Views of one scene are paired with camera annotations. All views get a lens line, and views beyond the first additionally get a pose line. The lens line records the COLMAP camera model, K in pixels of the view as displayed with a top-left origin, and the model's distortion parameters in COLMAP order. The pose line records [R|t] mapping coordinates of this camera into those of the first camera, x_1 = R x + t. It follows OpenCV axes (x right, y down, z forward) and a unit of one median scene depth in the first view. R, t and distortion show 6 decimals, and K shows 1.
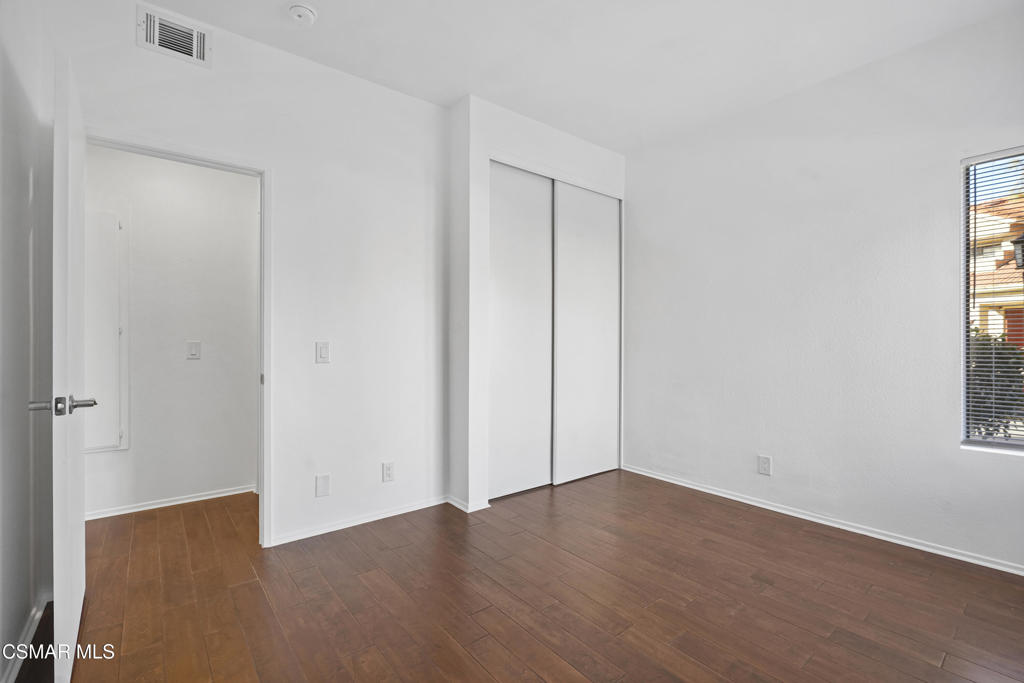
lens RADIAL K [[459.6, 0, 506.4], [0, 459.6, 342.1], [0, 0, 1]] dist [-0.009038, 0.000568]
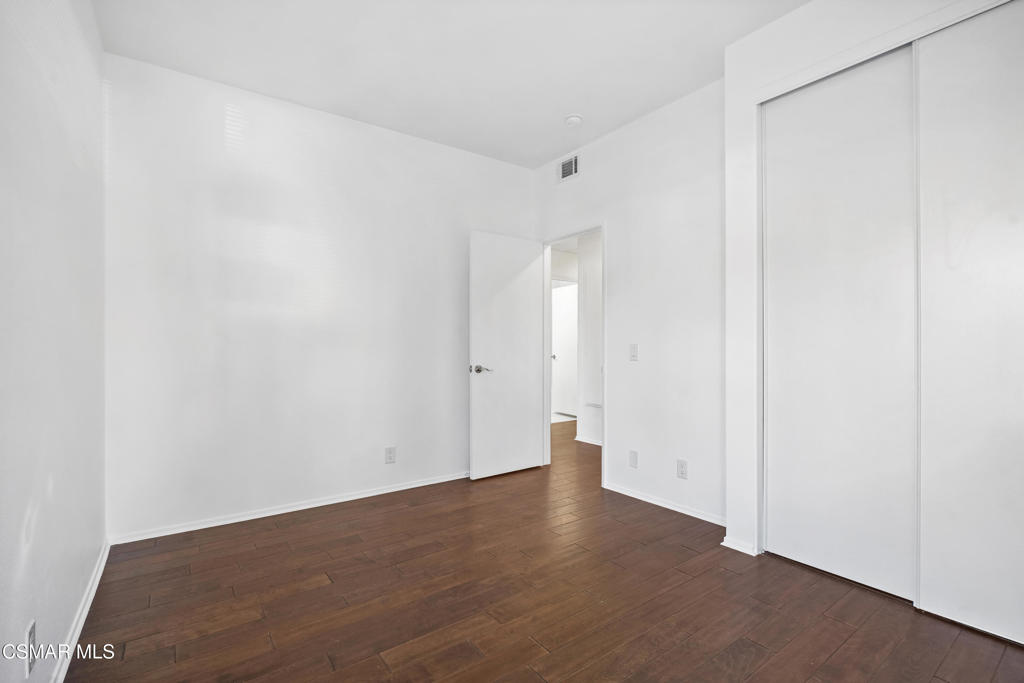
lens RADIAL K [[459.6, 0, 506.5], [0, 459.6, 344.1], [0, 0, 1]] dist [-0.009038, 0.000568]
pose [[-0.048723, -0.002795, -0.998808, 1.000532], [0.002862, 0.999992, -0.002938, 0.004333], [0.998808, -0.003002, -0.048715, 0.828814]]
